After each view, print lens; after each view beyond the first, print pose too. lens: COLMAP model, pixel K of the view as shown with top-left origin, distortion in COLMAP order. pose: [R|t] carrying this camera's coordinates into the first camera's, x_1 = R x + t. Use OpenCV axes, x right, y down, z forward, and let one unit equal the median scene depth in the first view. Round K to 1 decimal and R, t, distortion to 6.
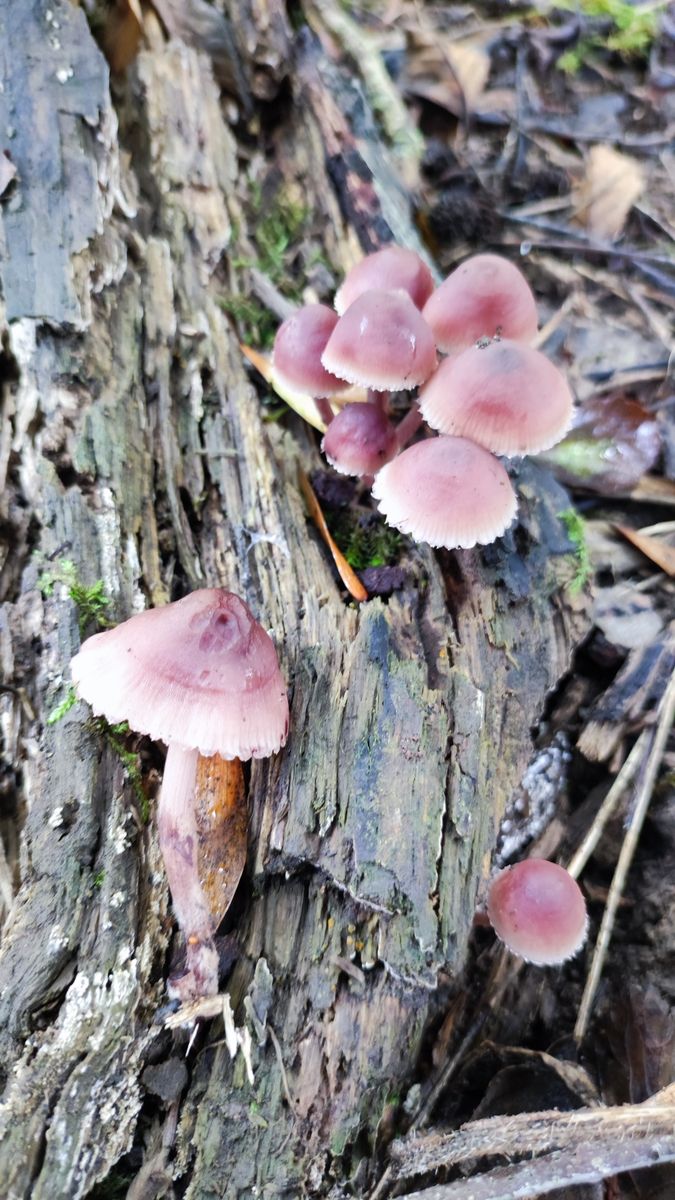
lens RADIAL K [[904.0, 0, 333.5], [0, 904.0, 626.5], [0, 0, 1]] dist [-0.044588, 0.006232]
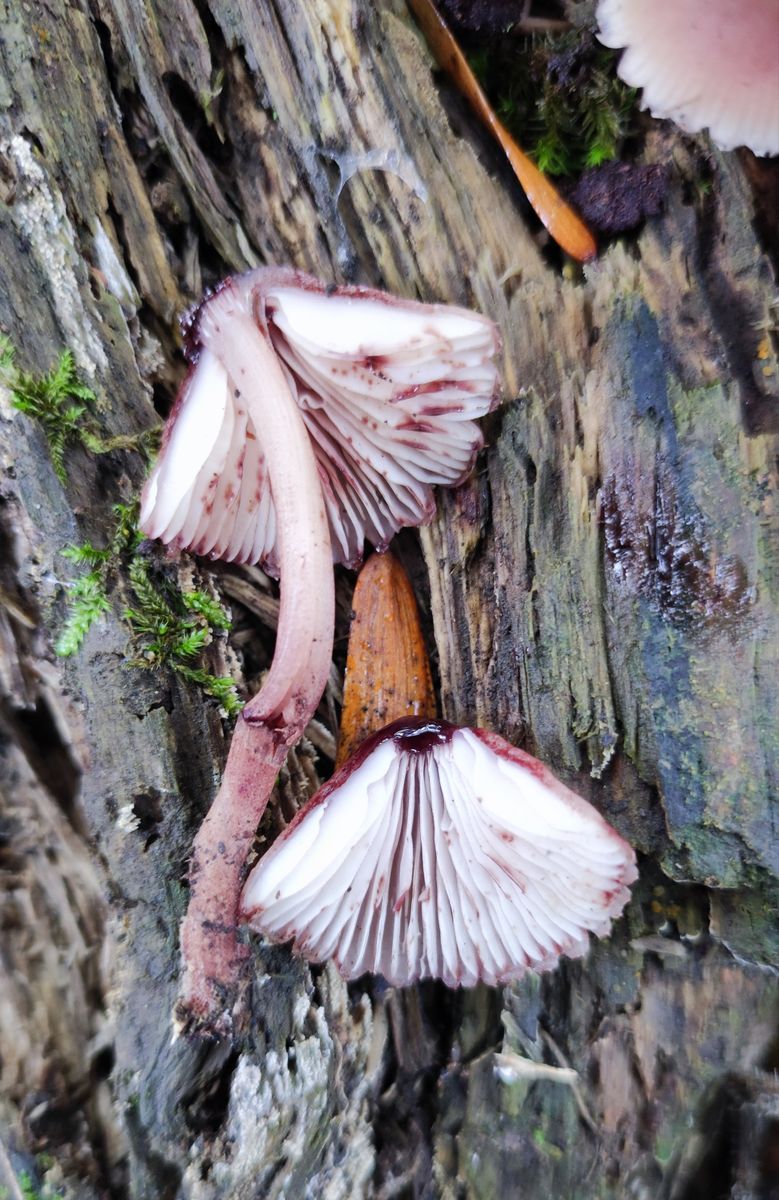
lens RADIAL K [[1093.5, 0, 388.2], [0, 1093.5, 694.1], [0, 0, 1]] dist [-0.078242, 0.012723]
pose [[0.980831, -0.156823, -0.115663, -0.047064], [0.193904, 0.844285, 0.499584, -0.152411], [0.019307, -0.512435, 0.858509, 0.400797]]
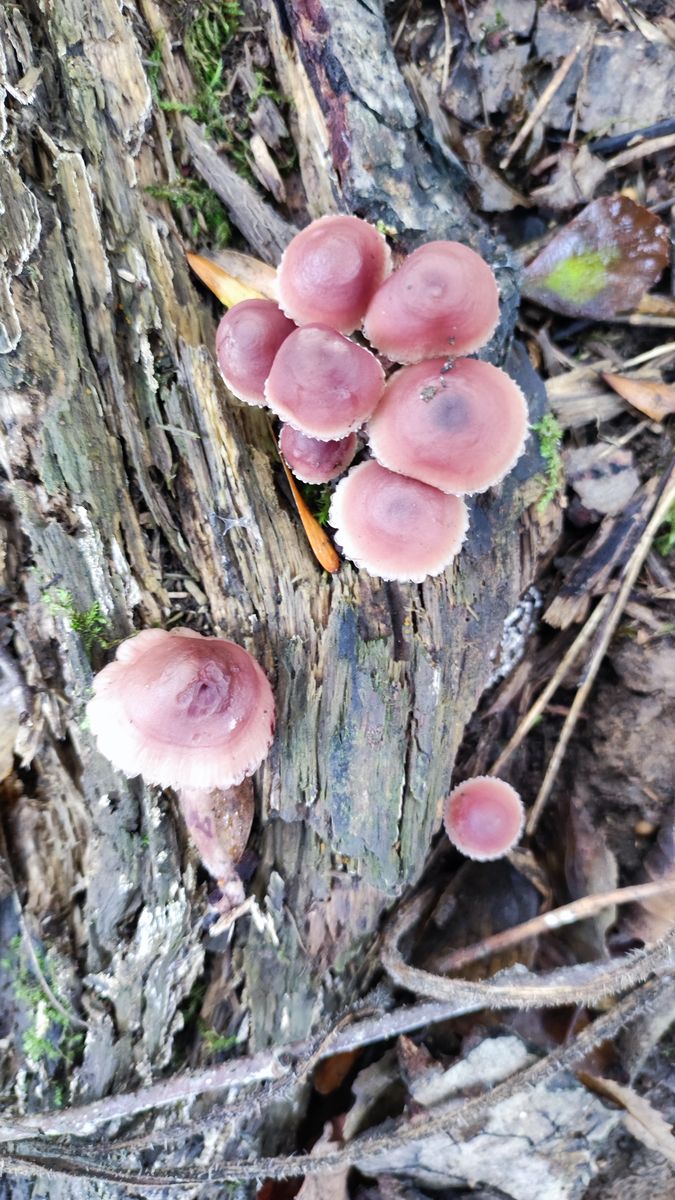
lens RADIAL K [[881.8, 0, 337.5], [0, 881.8, 600.0], [0, 0, 1]] dist [-0.033554, -0.002750]
pose [[0.995139, -0.051509, -0.083939, 0.132868], [0.088753, 0.838451, 0.537702, -0.612810], [0.042682, -0.542538, 0.838946, 0.095097]]
